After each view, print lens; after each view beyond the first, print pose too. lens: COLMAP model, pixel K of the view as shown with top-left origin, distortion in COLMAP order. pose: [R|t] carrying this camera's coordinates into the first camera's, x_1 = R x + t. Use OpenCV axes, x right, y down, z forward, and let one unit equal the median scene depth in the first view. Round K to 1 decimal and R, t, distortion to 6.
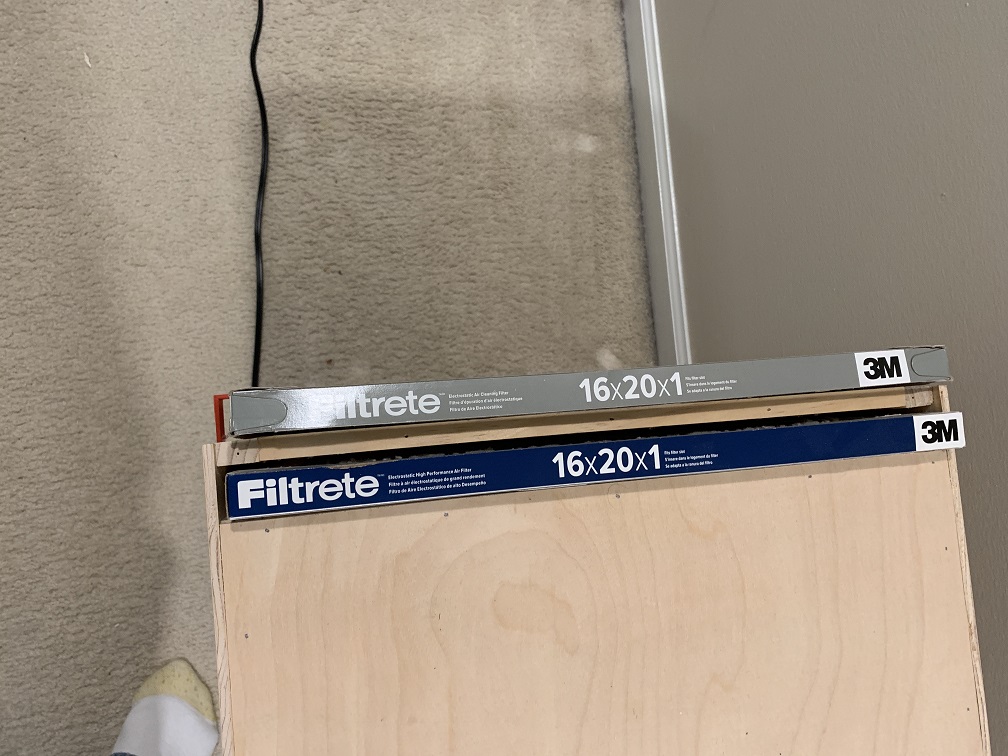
lens RADIAL K [[781.0, 0, 499.1], [0, 781.0, 383.3], [0, 0, 1]] dist [-0.001067, -0.009142]
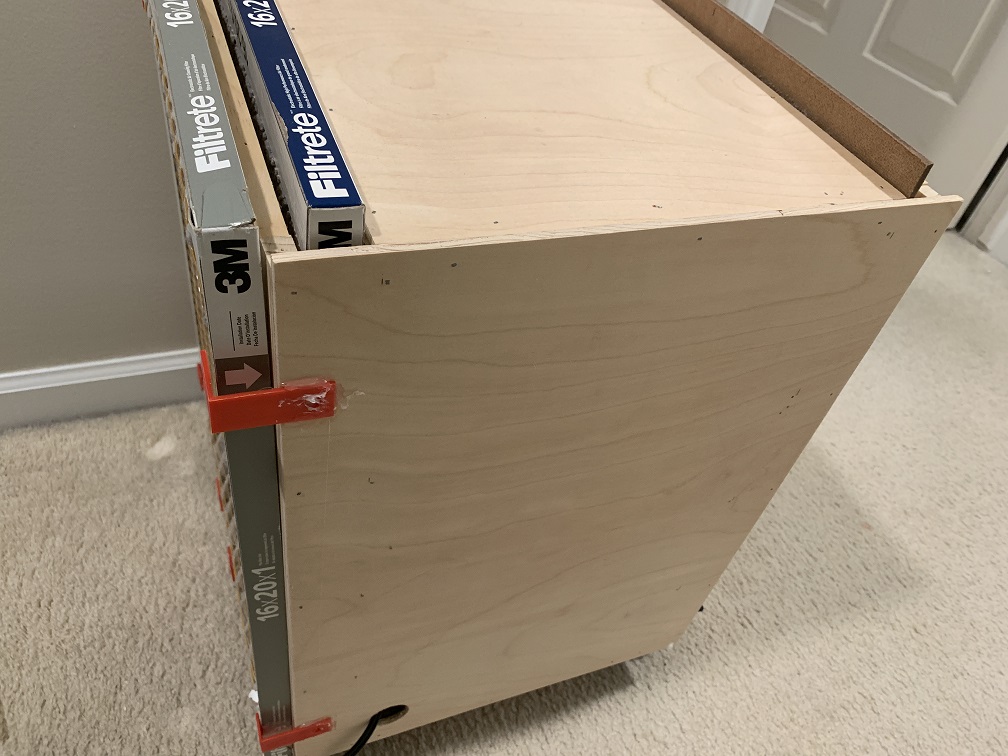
lens RADIAL K [[794.4, 0, 532.5], [0, 794.4, 380.8], [0, 0, 1]] dist [-0.005310, 0.000091]
pose [[-0.249529, -0.841571, 0.479054, -0.506557], [0.915182, -0.043255, 0.400713, -0.002837], [-0.316507, 0.538411, 0.780984, 0.211591]]
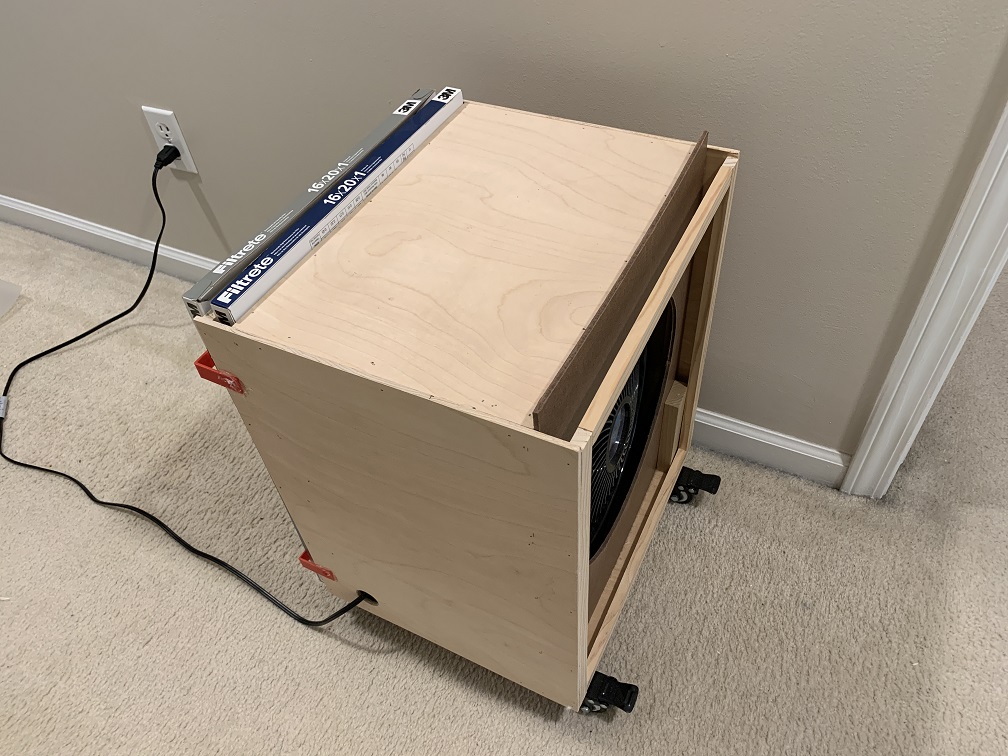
lens RADIAL K [[767.8, 0, 504.0], [0, 767.8, 378.0], [0, 0, 1]] dist [-0.033537, 0.030971]
pose [[0.496601, -0.778995, 0.382823, -0.446454], [0.862929, 0.395591, -0.314422, 0.723541], [0.093491, 0.486492, 0.868669, -0.217420]]
